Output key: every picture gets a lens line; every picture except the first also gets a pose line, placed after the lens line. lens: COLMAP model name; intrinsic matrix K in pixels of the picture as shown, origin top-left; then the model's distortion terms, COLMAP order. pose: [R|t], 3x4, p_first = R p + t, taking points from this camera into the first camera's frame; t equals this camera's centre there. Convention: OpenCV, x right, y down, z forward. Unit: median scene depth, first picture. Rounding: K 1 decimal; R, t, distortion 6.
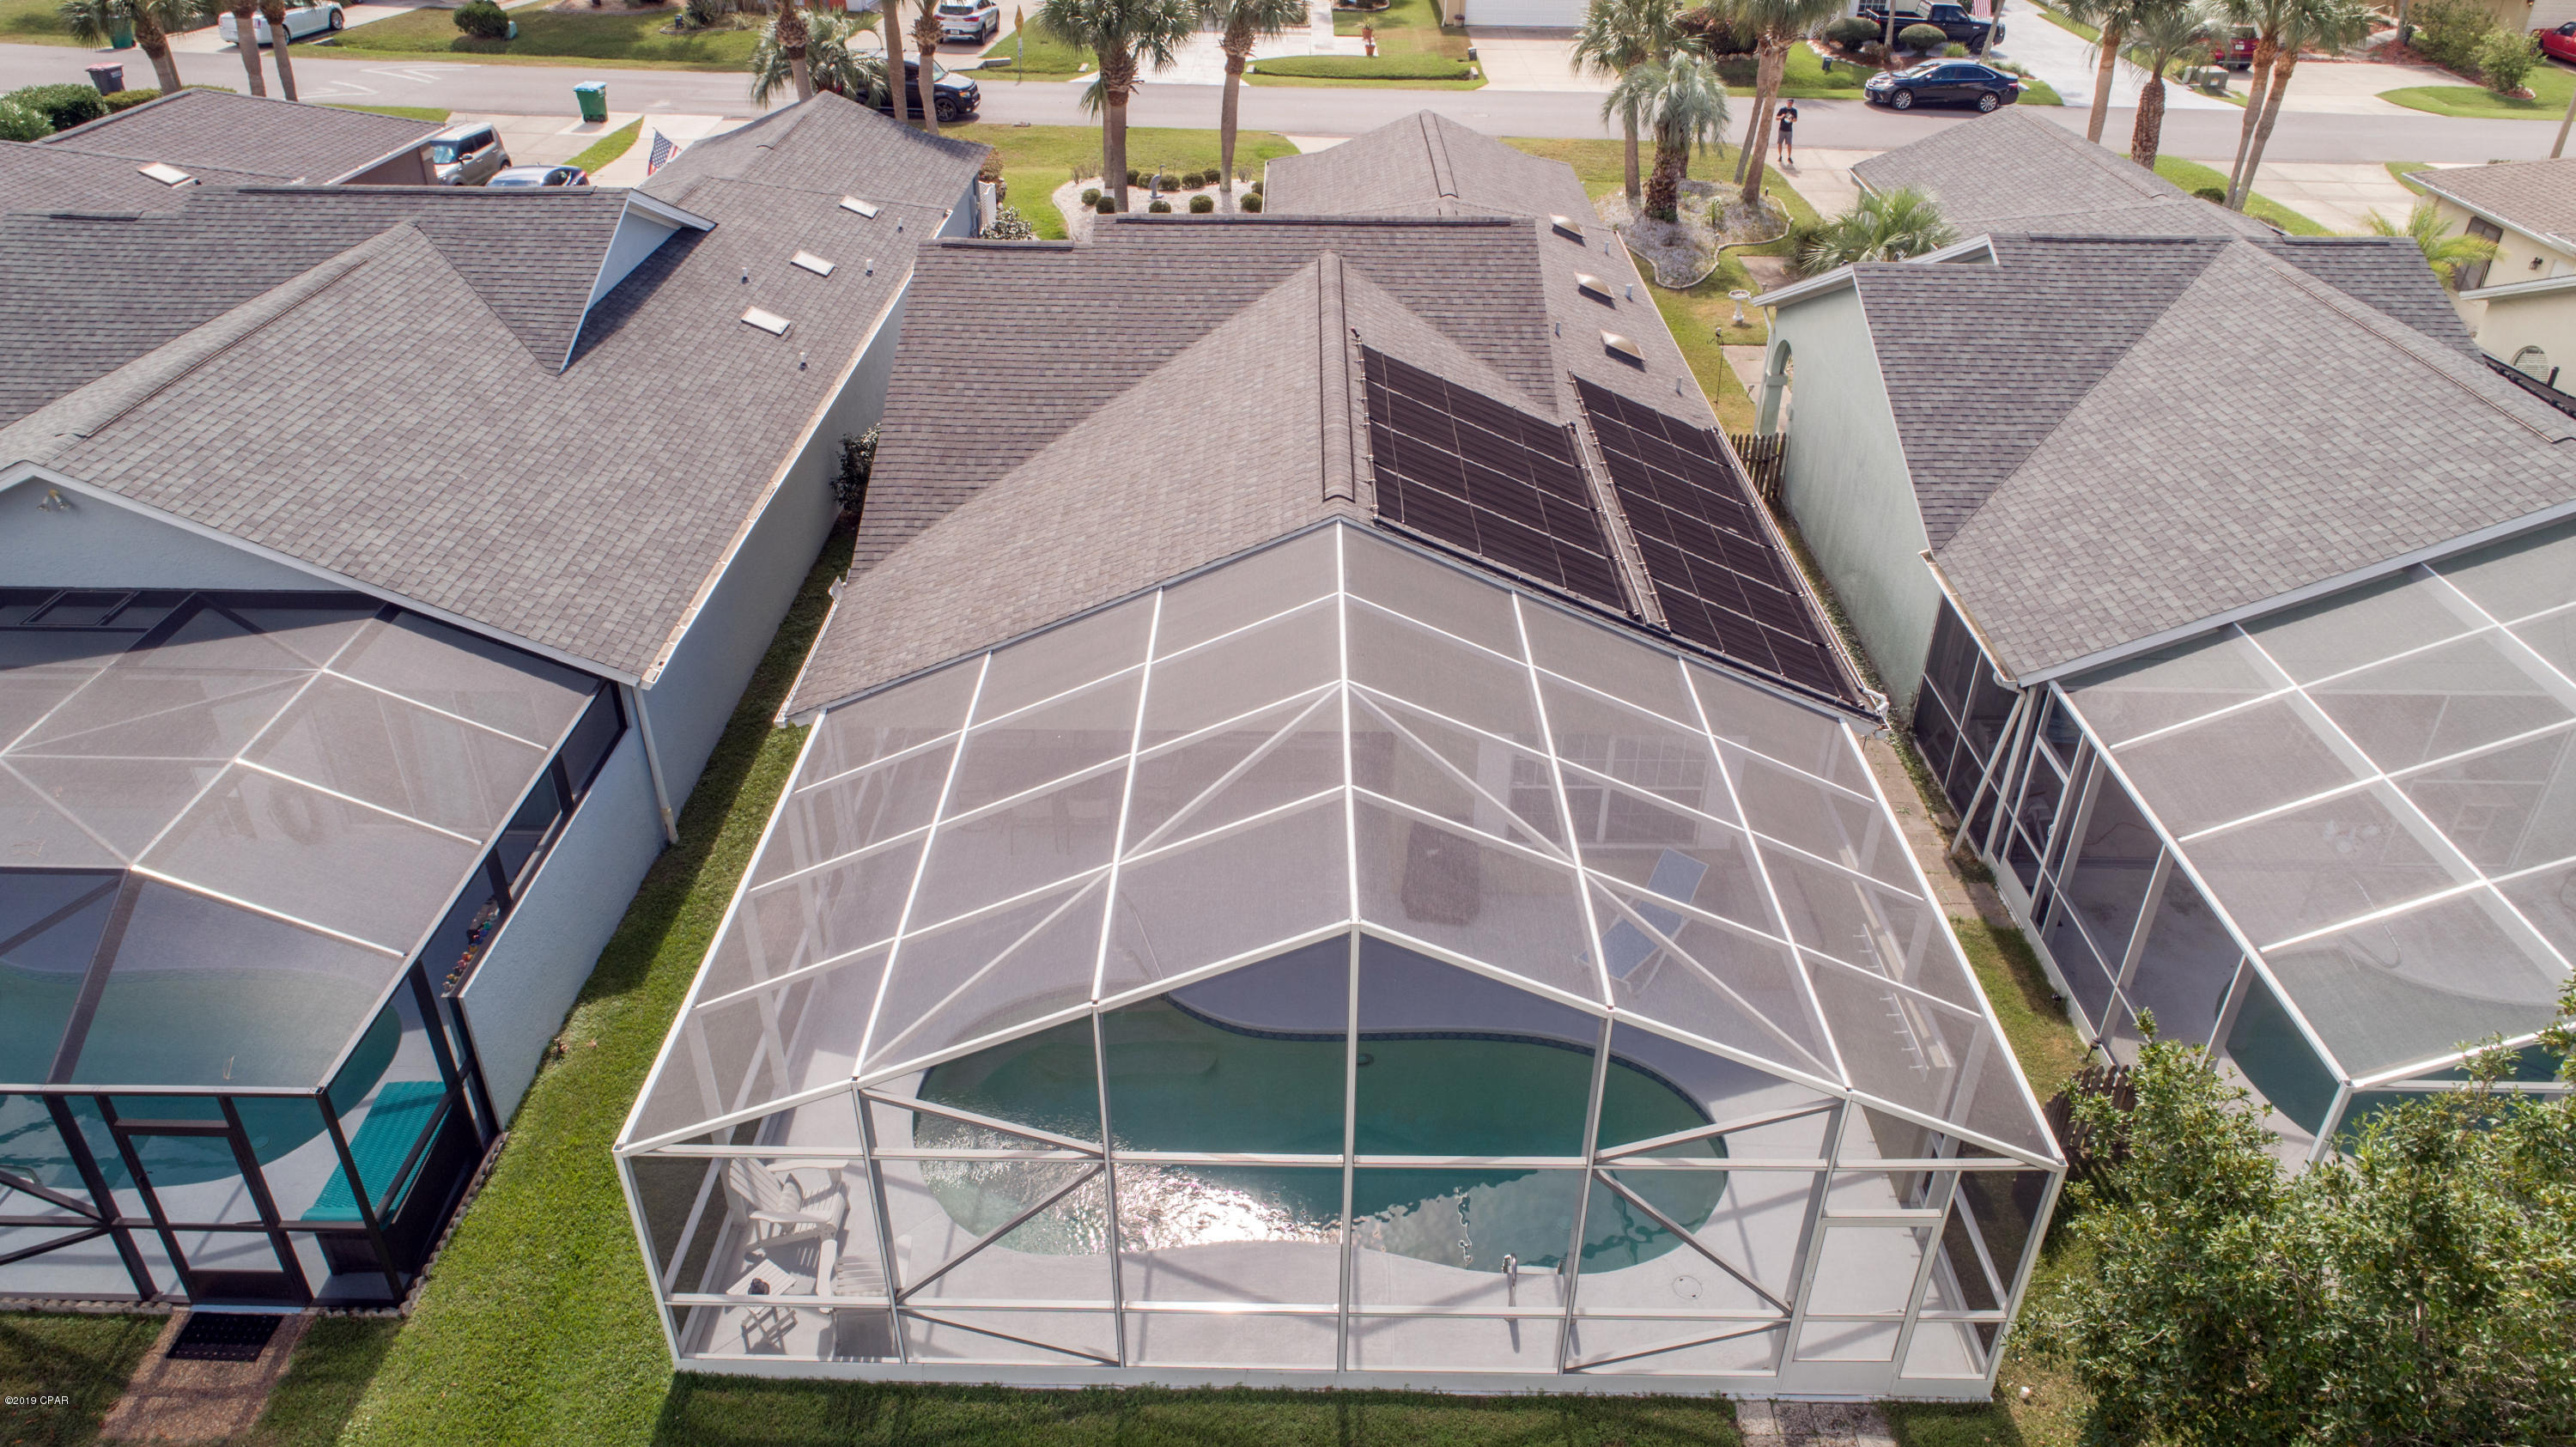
lens RADIAL K [[1728.8, 0, 1279.7], [0, 1728.8, 727.8], [0, 0, 1]] dist [-0.010743, 0.004105]
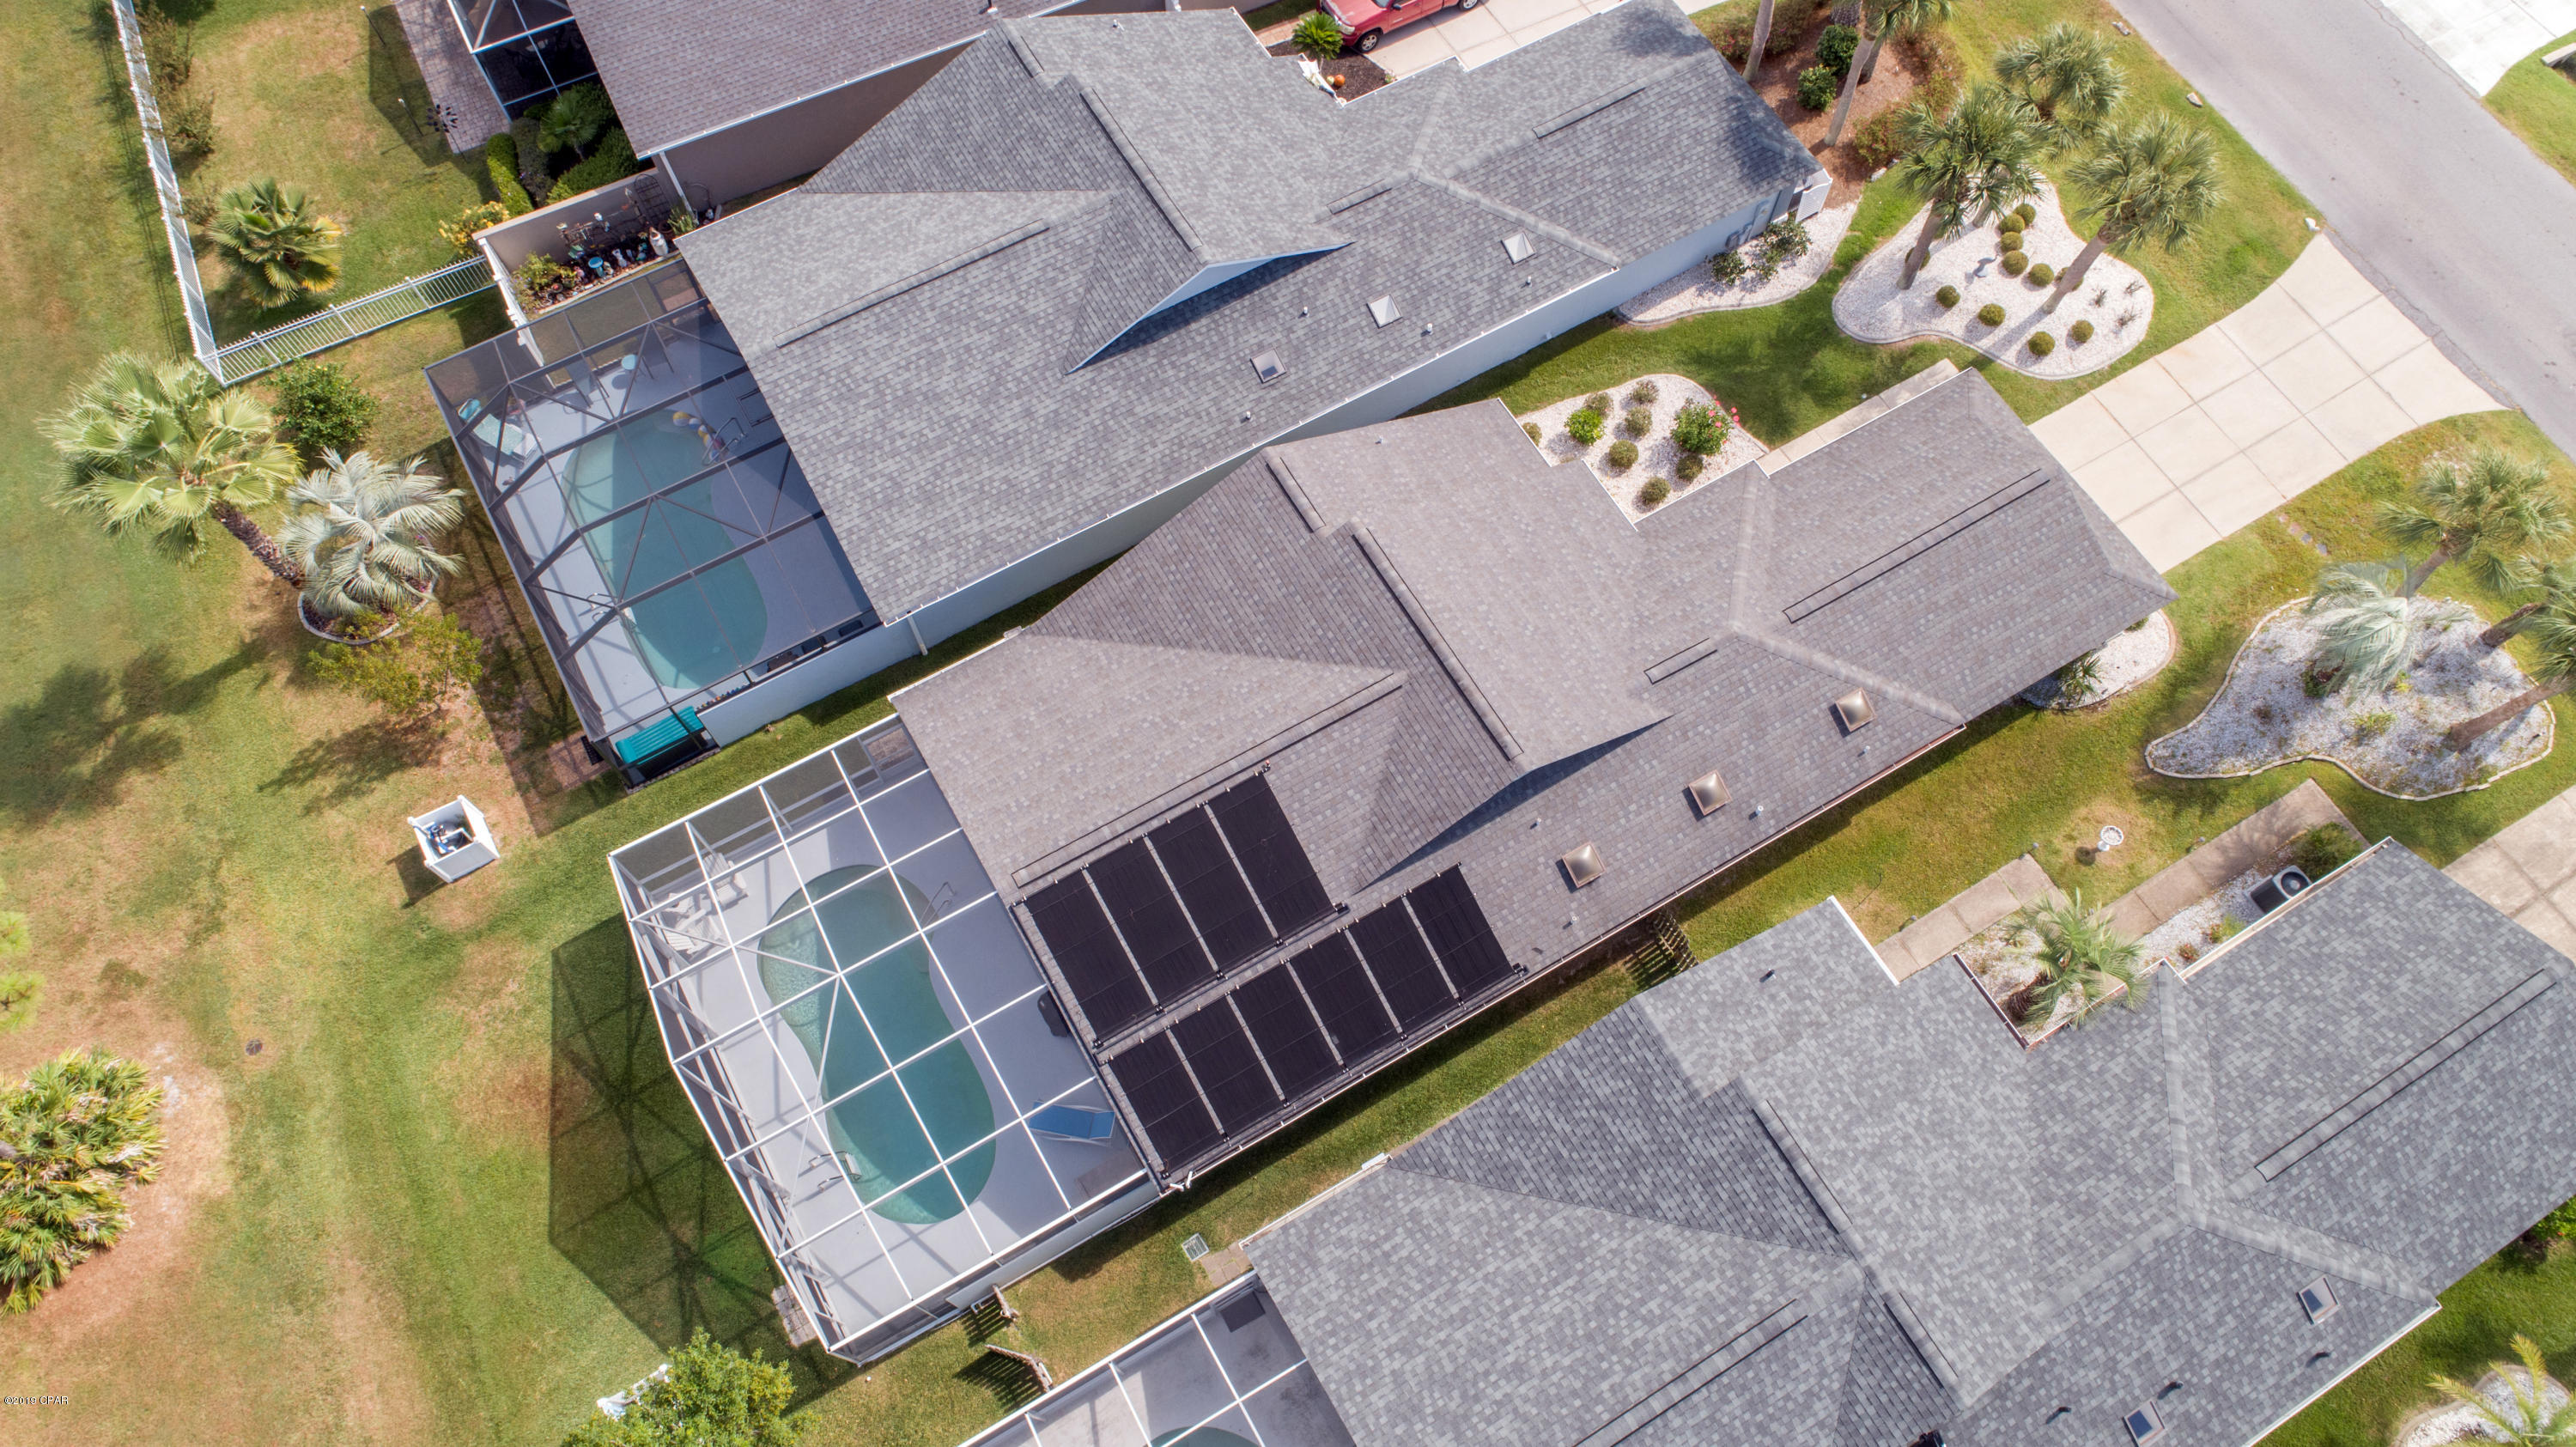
lens RADIAL K [[1728.8, 0, 1304.4], [0, 1728.8, 721.0], [0, 0, 1]] dist [-0.010743, 0.004105]
pose [[0.512126, 0.777496, -0.365002, 0.684126], [-0.450284, 0.604914, 0.656752, -1.479584], [0.731417, -0.171985, 0.659887, 0.043316]]
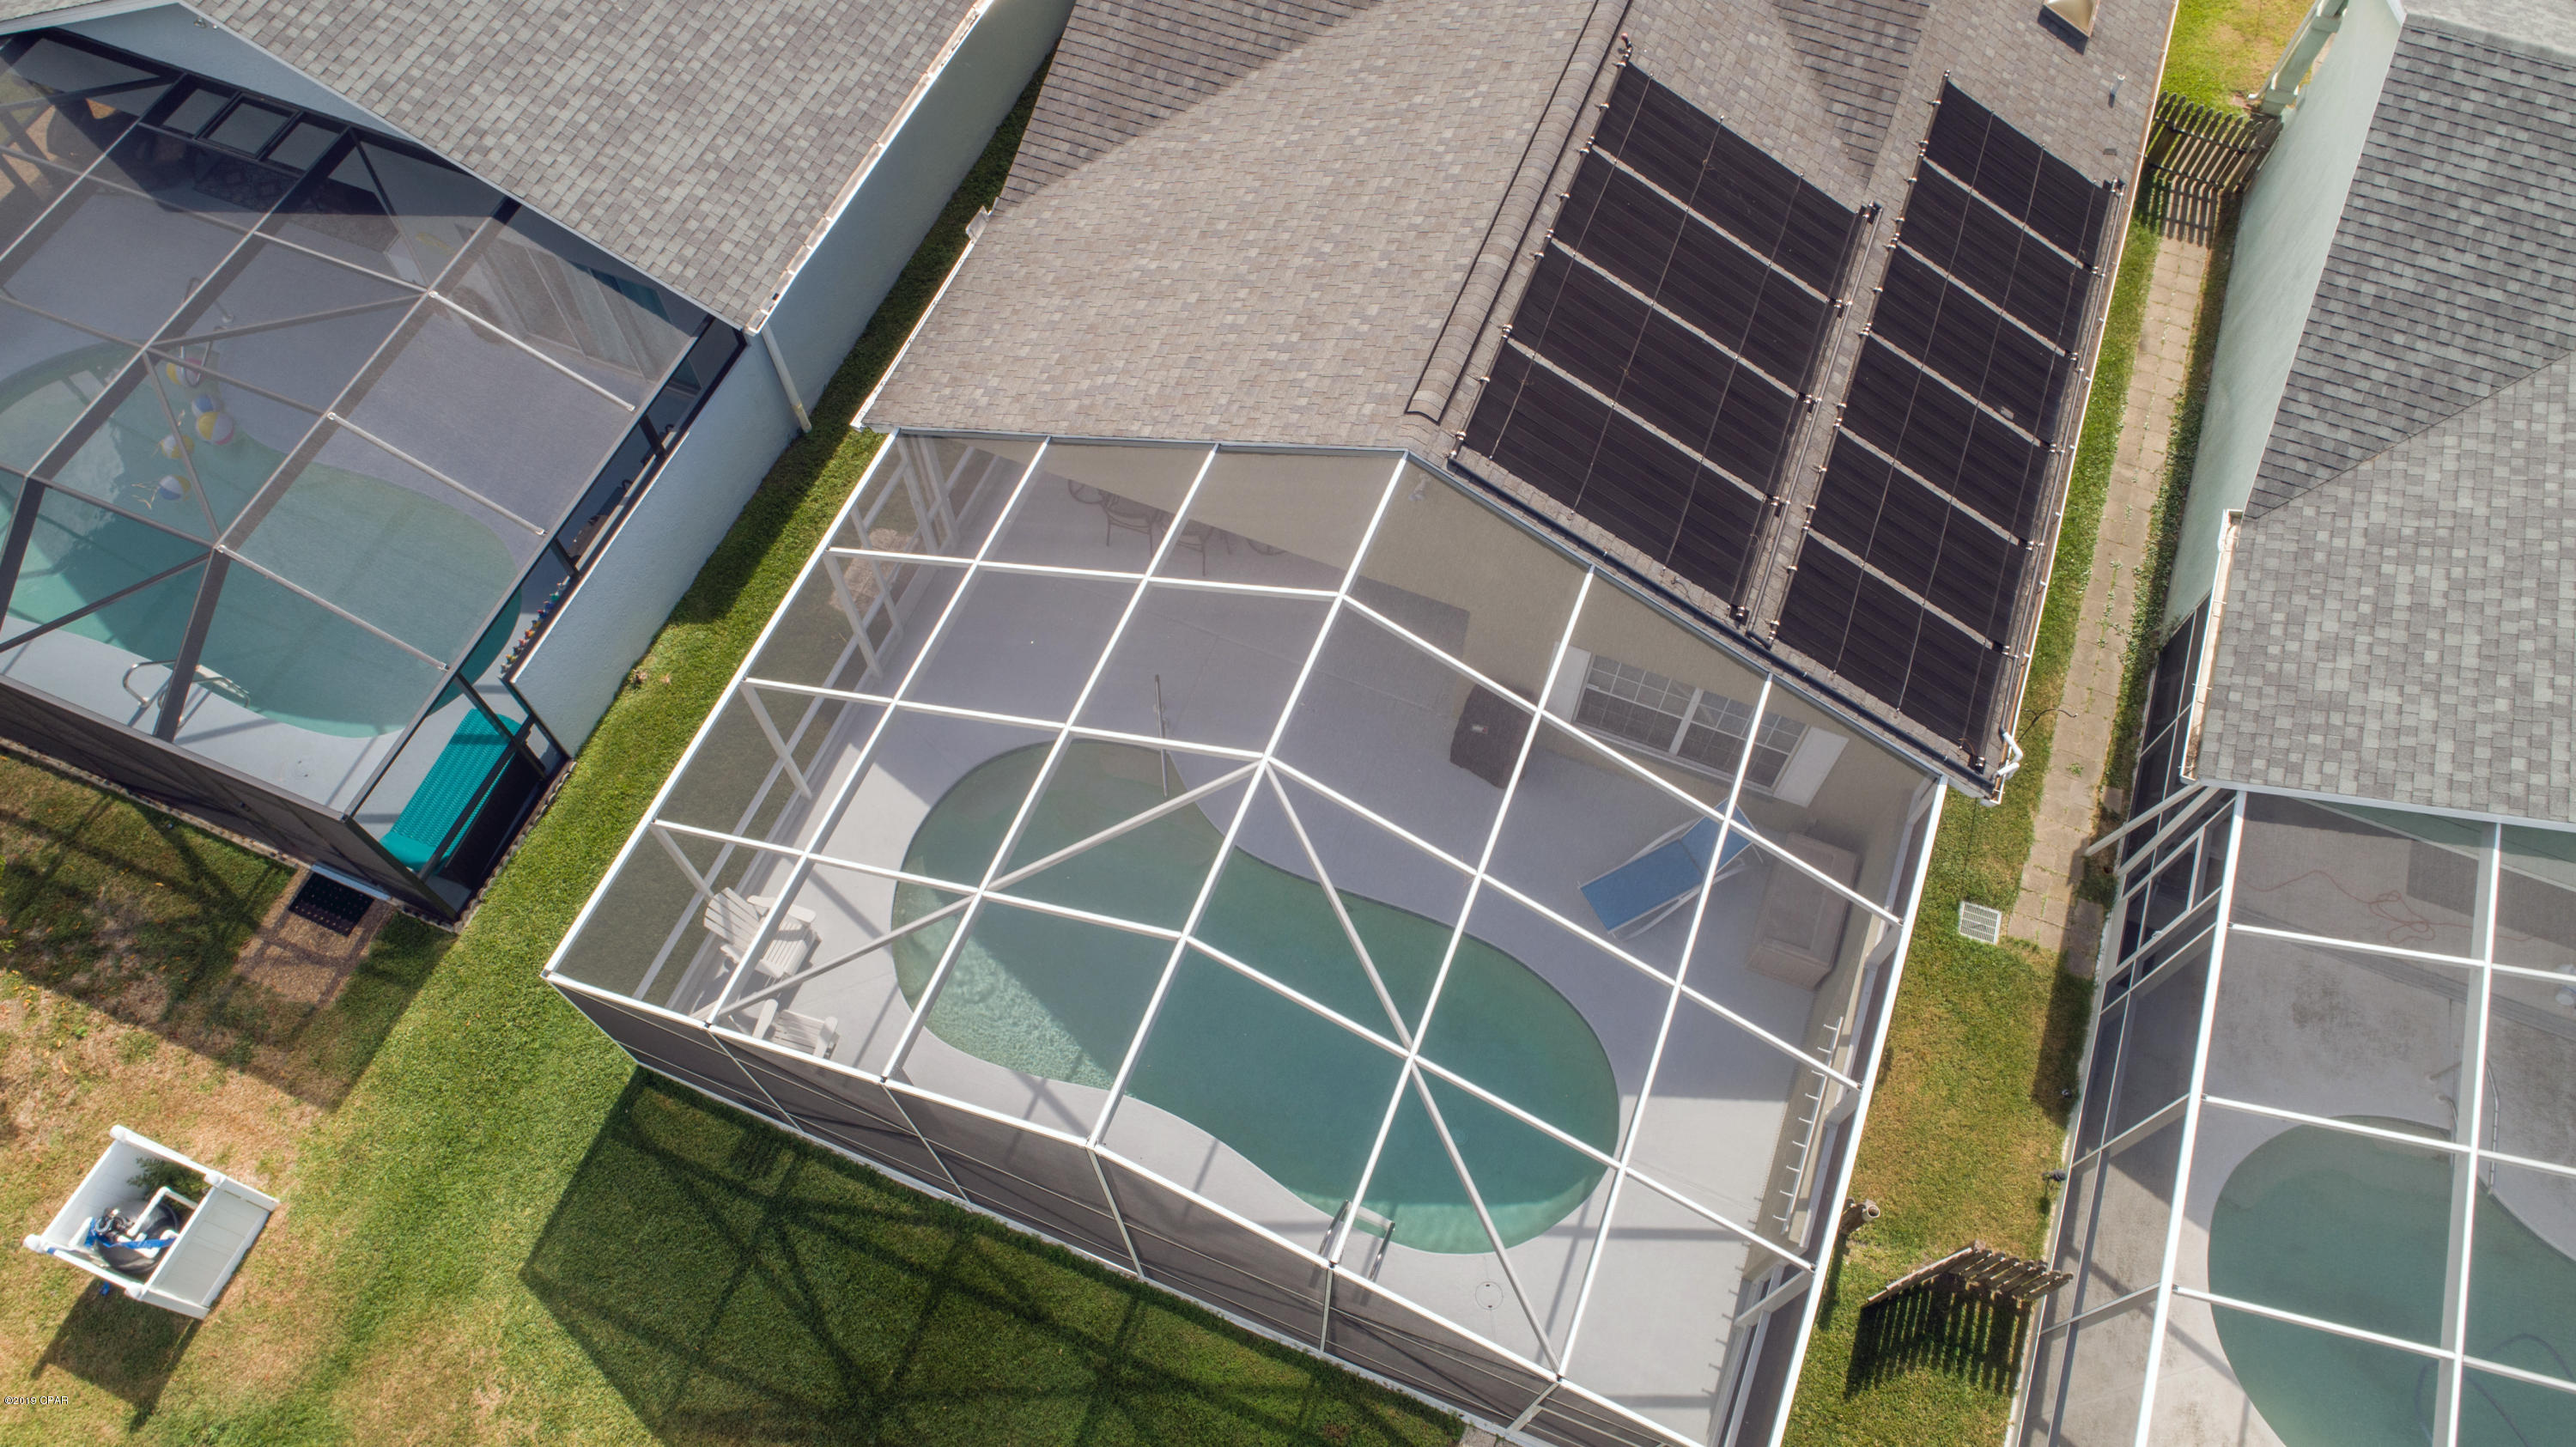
lens RADIAL K [[1728.8, 0, 1289.9], [0, 1728.8, 713.6], [0, 0, 1]] dist [-0.010743, 0.004105]
pose [[0.932039, 0.315508, -0.178209, 0.161804], [-0.184544, 0.836547, 0.515881, -0.411234], [0.311844, -0.447934, 0.837919, 0.185942]]
